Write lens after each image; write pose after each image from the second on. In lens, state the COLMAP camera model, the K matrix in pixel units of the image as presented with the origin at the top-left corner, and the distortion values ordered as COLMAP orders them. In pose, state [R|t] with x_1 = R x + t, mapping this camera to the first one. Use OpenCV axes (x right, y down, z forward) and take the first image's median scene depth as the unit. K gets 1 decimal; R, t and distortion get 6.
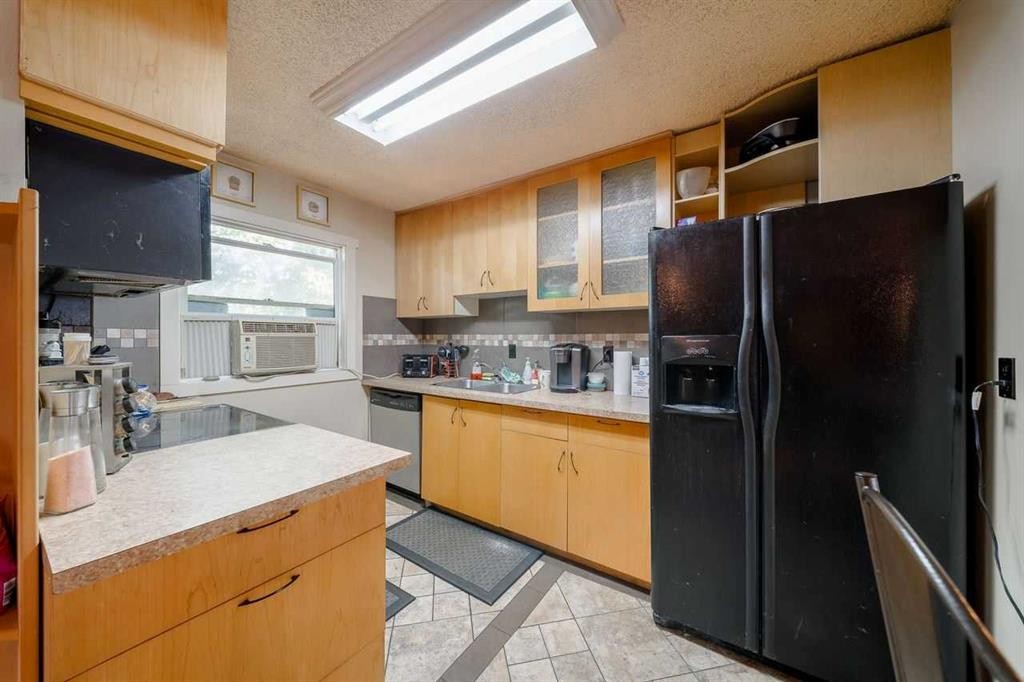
lens RADIAL K [[357.6, 0, 512.0], [0, 357.6, 341.0], [0, 0, 1]] dist [-0.000377, -0.000165]
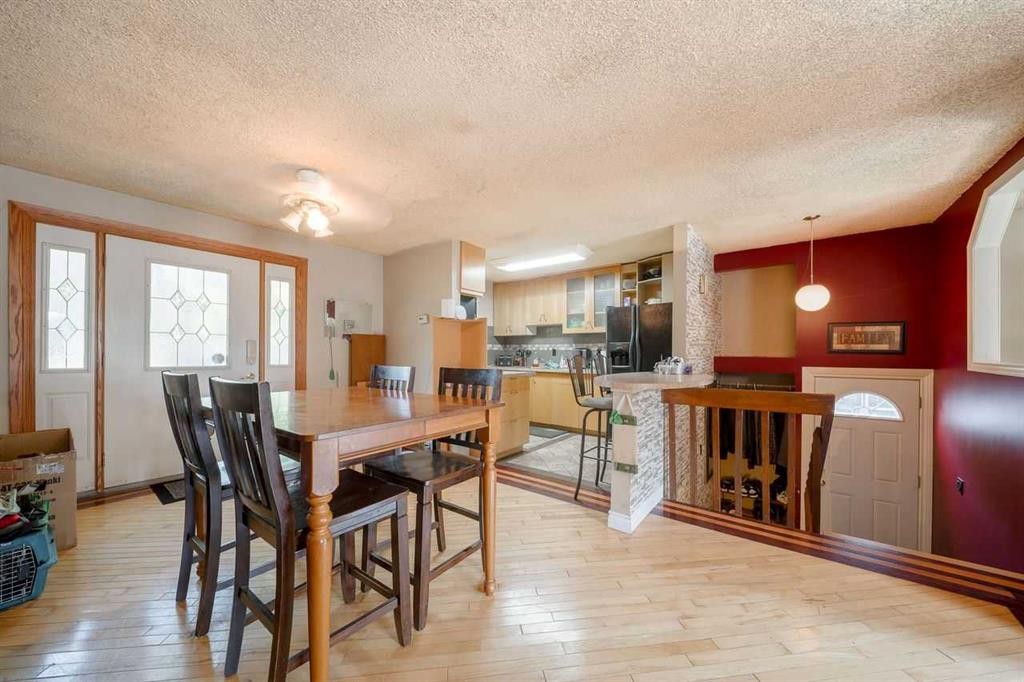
lens RADIAL K [[357.6, 0, 512.0], [0, 357.6, 341.0], [0, 0, 1]] dist [-0.000377, -0.000165]
pose [[0.997581, 0.002460, -0.069467, -0.111840], [-0.005714, 0.998894, -0.046672, 0.068015], [0.069275, 0.046956, 0.996492, -1.203508]]
